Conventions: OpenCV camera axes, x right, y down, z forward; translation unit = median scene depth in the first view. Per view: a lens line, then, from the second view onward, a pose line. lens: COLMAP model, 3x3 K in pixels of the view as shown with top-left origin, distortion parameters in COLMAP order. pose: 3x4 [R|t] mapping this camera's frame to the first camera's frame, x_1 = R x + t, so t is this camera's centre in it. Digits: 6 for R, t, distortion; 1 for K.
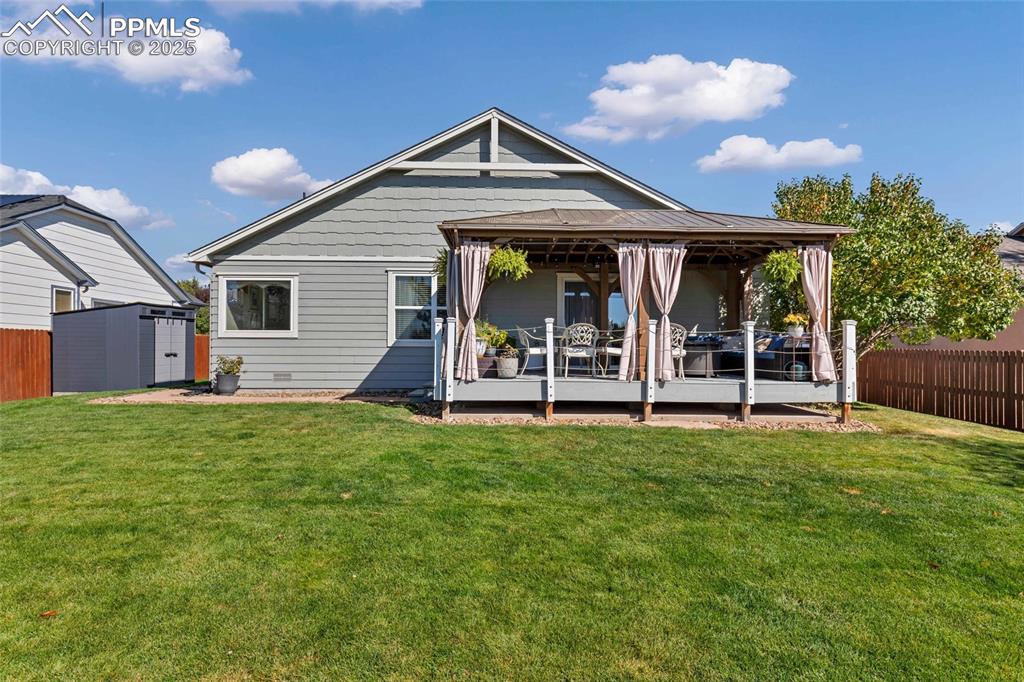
lens RADIAL K [[538.4, 0, 508.7], [0, 538.4, 344.2], [0, 0, 1]] dist [0.000224, -0.000177]
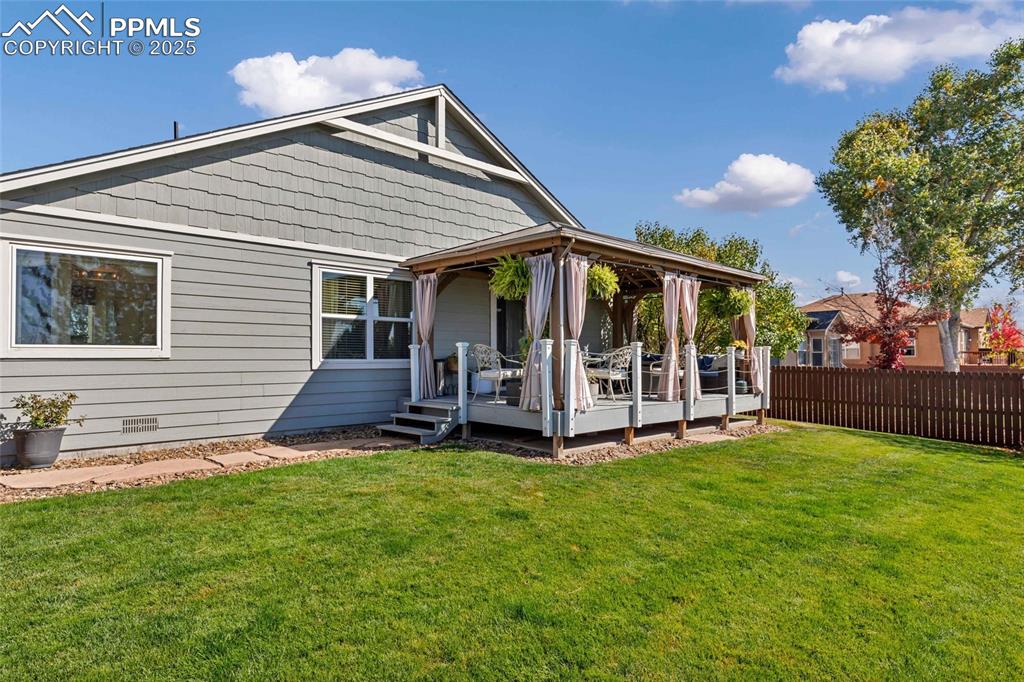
lens RADIAL K [[586.9, 0, 513.4], [0, 586.9, 343.3], [0, 0, 1]] dist [-0.000052, -0.000550]
pose [[0.735357, 0.012662, 0.677562, -0.556817], [-0.002191, 0.999865, -0.016307, -0.018438], [-0.677677, 0.010506, 0.735285, 0.250637]]
